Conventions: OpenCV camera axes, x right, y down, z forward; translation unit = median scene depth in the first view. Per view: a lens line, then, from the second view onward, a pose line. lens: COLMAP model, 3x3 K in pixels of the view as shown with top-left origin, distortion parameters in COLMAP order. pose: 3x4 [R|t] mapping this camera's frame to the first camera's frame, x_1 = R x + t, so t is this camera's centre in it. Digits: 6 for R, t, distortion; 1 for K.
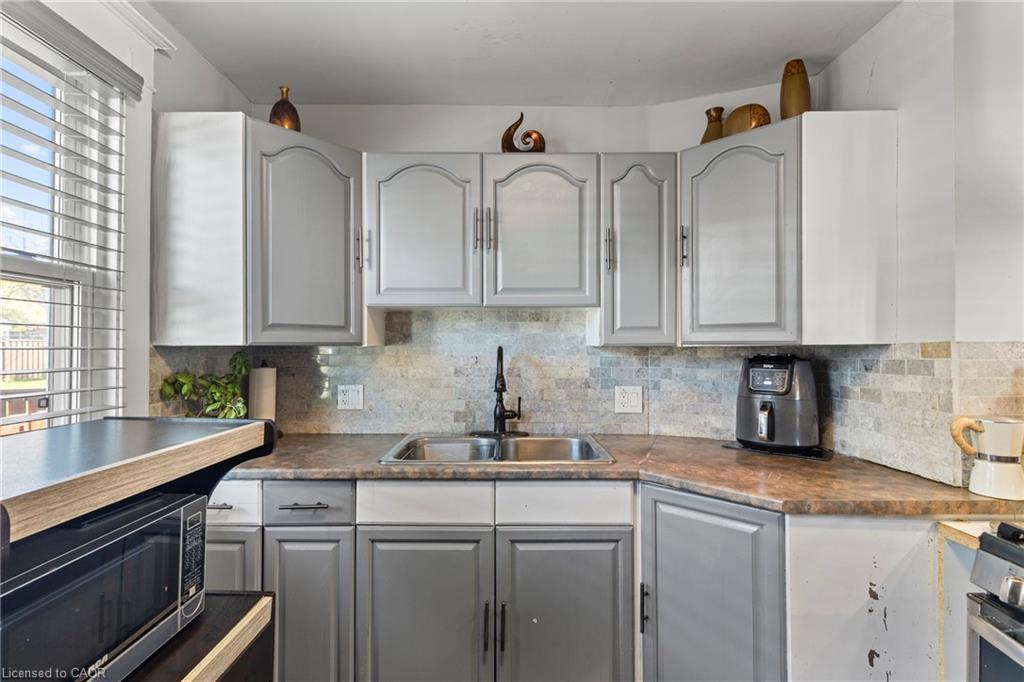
lens RADIAL K [[474.3, 0, 504.1], [0, 474.3, 341.7], [0, 0, 1]] dist [0.008423, -0.001375]
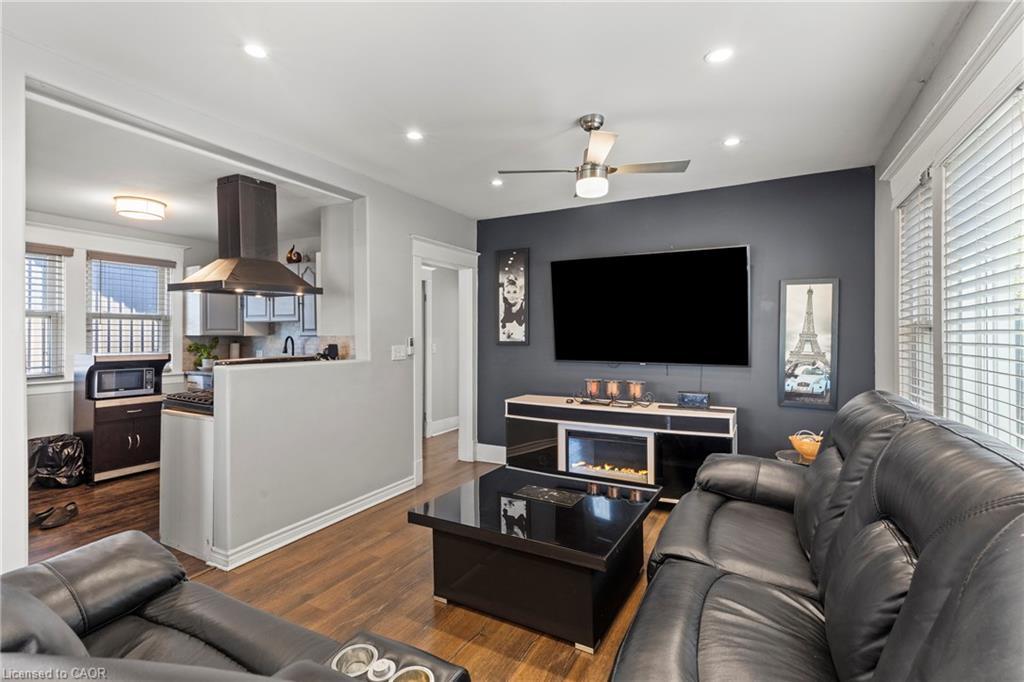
lens RADIAL K [[474.3, 0, 507.3], [0, 474.3, 336.3], [0, 0, 1]] dist [0.008423, -0.001375]
pose [[0.872889, 0.008328, -0.487848, 2.394866], [-0.000081, 0.999857, 0.016924, -0.035823], [0.487919, -0.014733, 0.872765, -0.702343]]
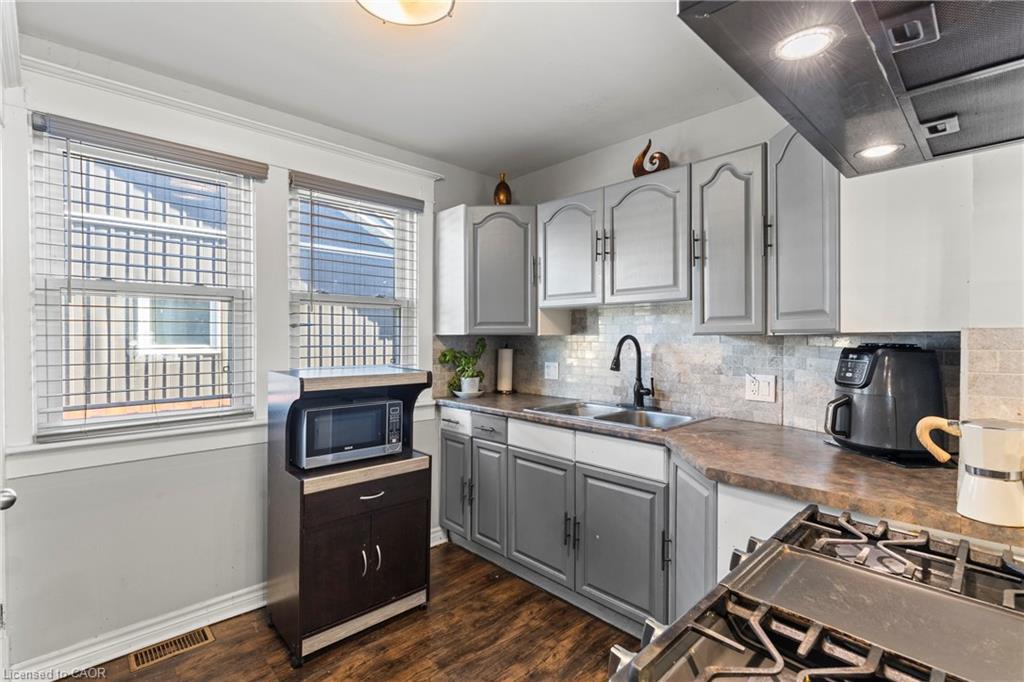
lens RADIAL K [[474.3, 0, 515.4], [0, 474.3, 339.8], [0, 0, 1]] dist [0.008423, -0.001375]
pose [[0.694146, 0.005127, -0.719816, 0.698172], [0.006102, 0.999897, 0.013007, 0.003575], [0.719809, -0.013421, 0.694043, -0.083502]]
